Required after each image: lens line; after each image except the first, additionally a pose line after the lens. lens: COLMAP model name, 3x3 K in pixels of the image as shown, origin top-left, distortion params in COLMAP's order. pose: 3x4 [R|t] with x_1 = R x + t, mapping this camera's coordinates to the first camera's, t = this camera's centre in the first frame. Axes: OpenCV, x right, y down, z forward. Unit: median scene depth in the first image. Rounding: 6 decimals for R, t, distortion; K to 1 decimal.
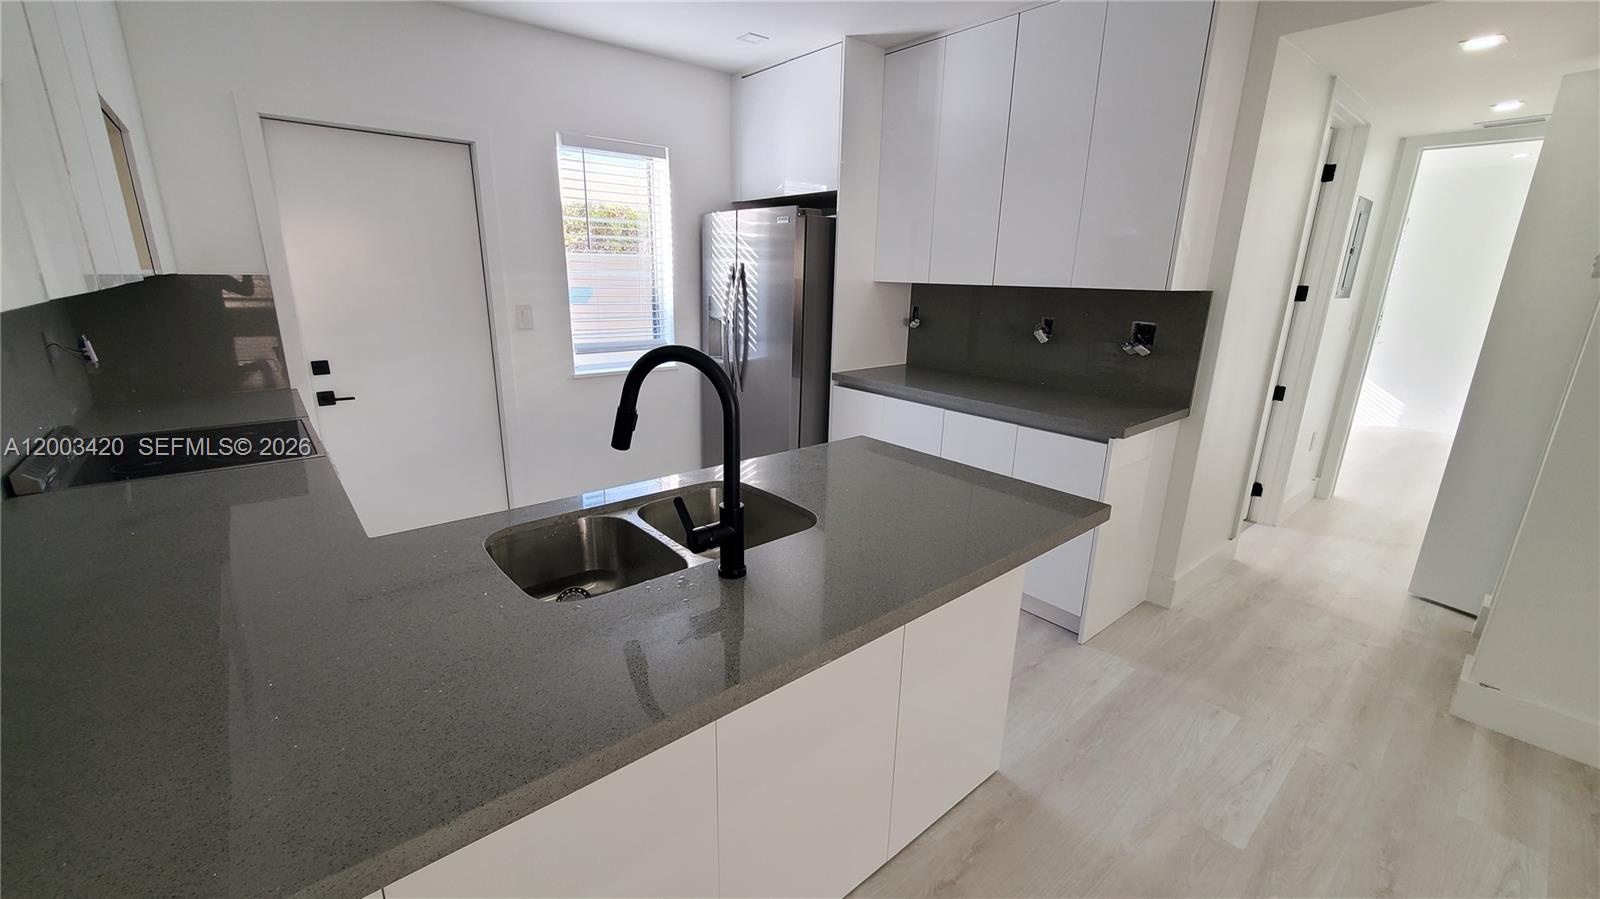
lens RADIAL K [[640.0, 0, 799.4], [0, 640.0, 455.0], [0, 0, 1]] dist [-0.002201, -0.000395]
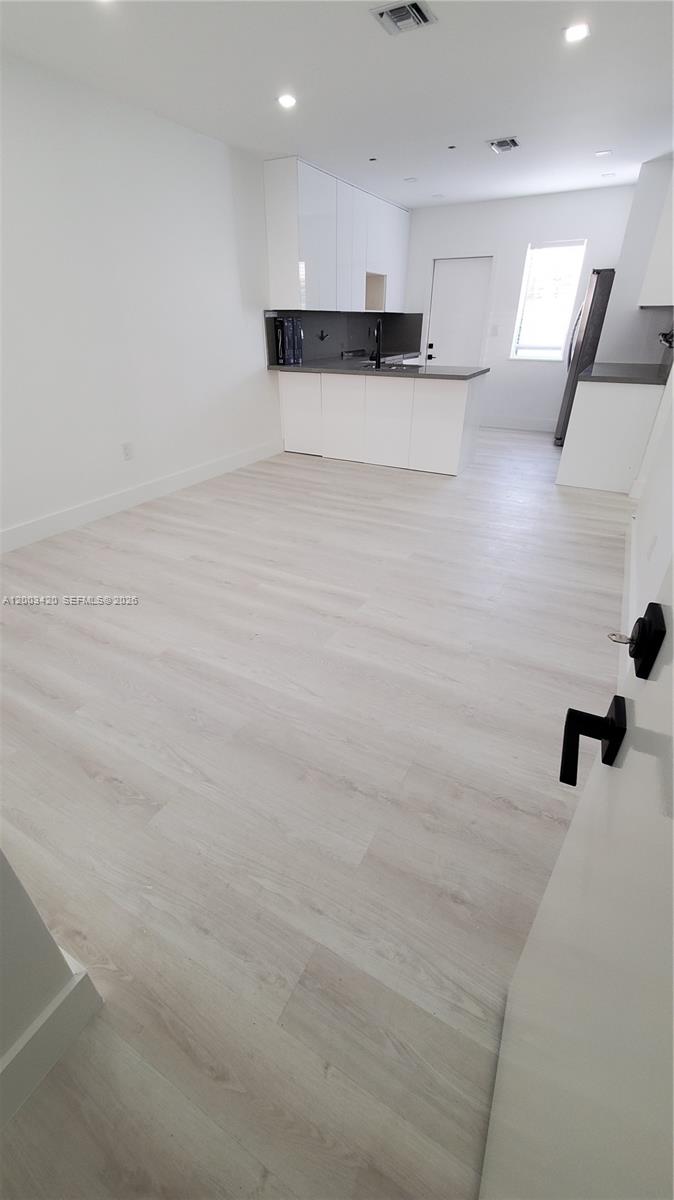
lens RADIAL K [[480.0, 0, 331.9], [0, 480.0, 597.0], [0, 0, 1]] dist [-0.002201, -0.000395]
pose [[0.359902, 0.443872, -0.820639, 1.516943], [-0.253274, 0.893031, 0.371952, 0.205430], [0.897955, 0.073980, 0.433825, -0.349727]]
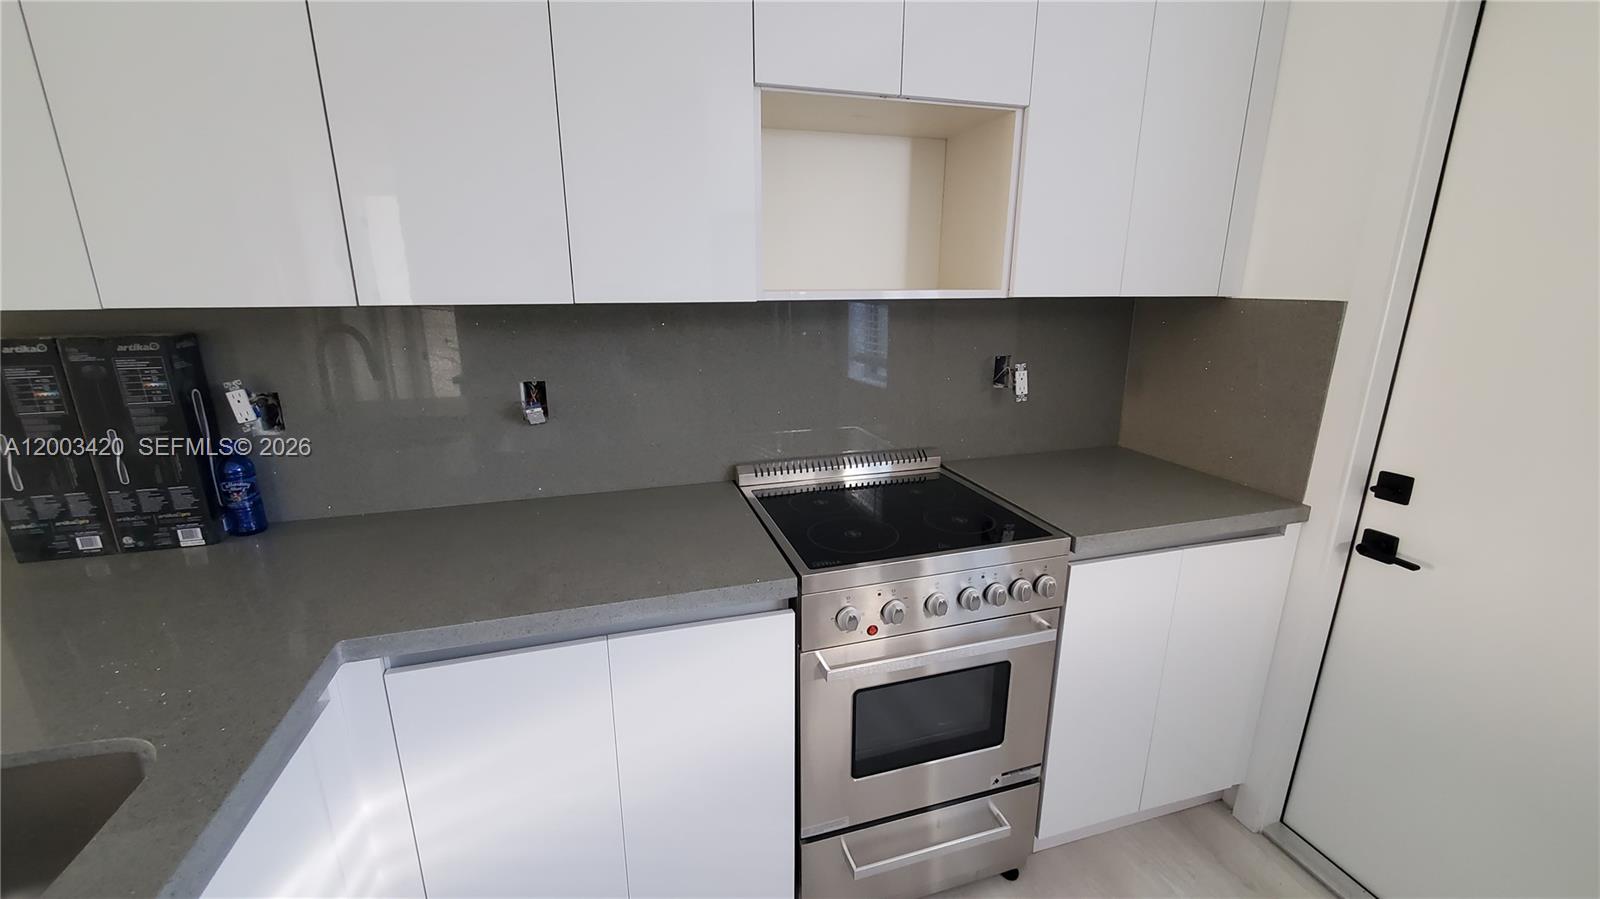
lens RADIAL K [[640.0, 0, 799.4], [0, 640.0, 455.0], [0, 0, 1]] dist [-0.002201, -0.000395]
pose [[-0.381965, 0.217954, -0.898109, -0.144083], [-0.269572, 0.903257, 0.333852, -0.196757], [0.883987, 0.369625, -0.286258, 0.722301]]
